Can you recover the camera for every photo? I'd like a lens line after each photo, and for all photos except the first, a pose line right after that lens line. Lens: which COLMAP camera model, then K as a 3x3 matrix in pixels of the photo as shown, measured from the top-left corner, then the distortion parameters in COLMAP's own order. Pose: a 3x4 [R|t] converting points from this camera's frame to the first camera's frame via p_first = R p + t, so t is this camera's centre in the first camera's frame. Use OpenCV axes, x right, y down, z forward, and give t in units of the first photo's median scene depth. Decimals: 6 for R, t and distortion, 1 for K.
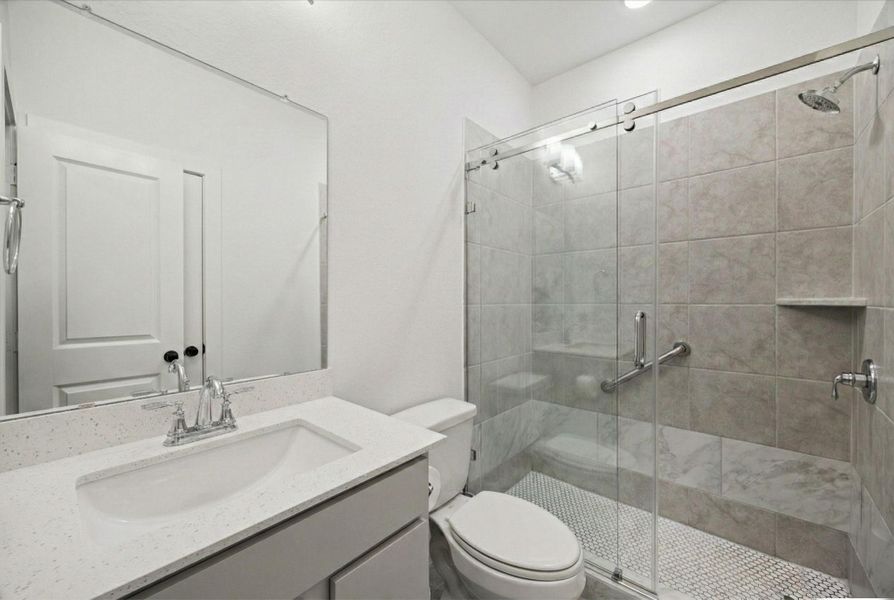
lens RADIAL K [[343.4, 0, 448.1], [0, 343.4, 300.9], [0, 0, 1]] dist [-0.000195, -0.000089]
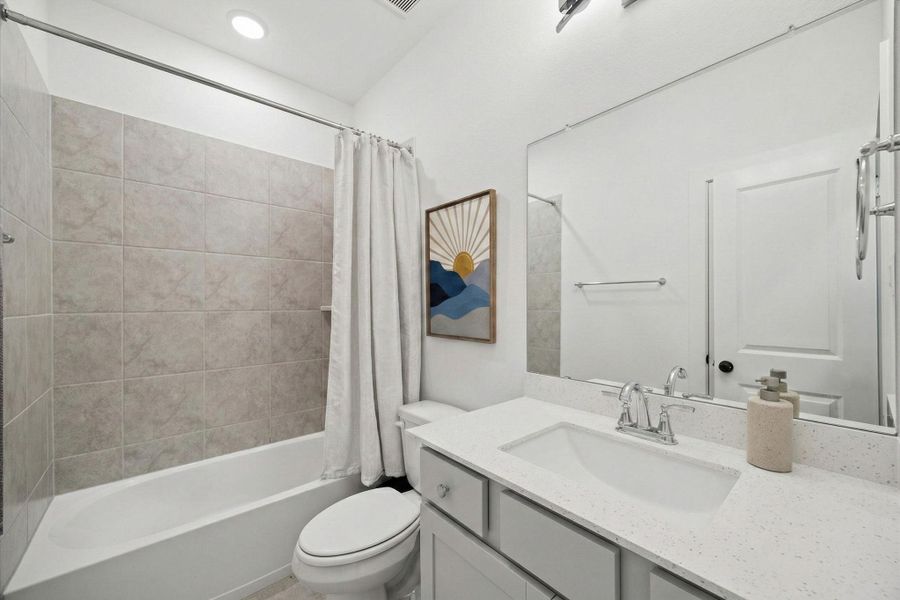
lens RADIAL K [[349.6, 0, 450.2], [0, 349.6, 305.0], [0, 0, 1]] dist [-0.001632, 0.000071]
pose [[-0.150336, -0.015019, -0.988521, 0.473141], [-0.009212, 0.999862, -0.013791, 0.005572], [0.988592, 0.007033, -0.150453, 0.577238]]
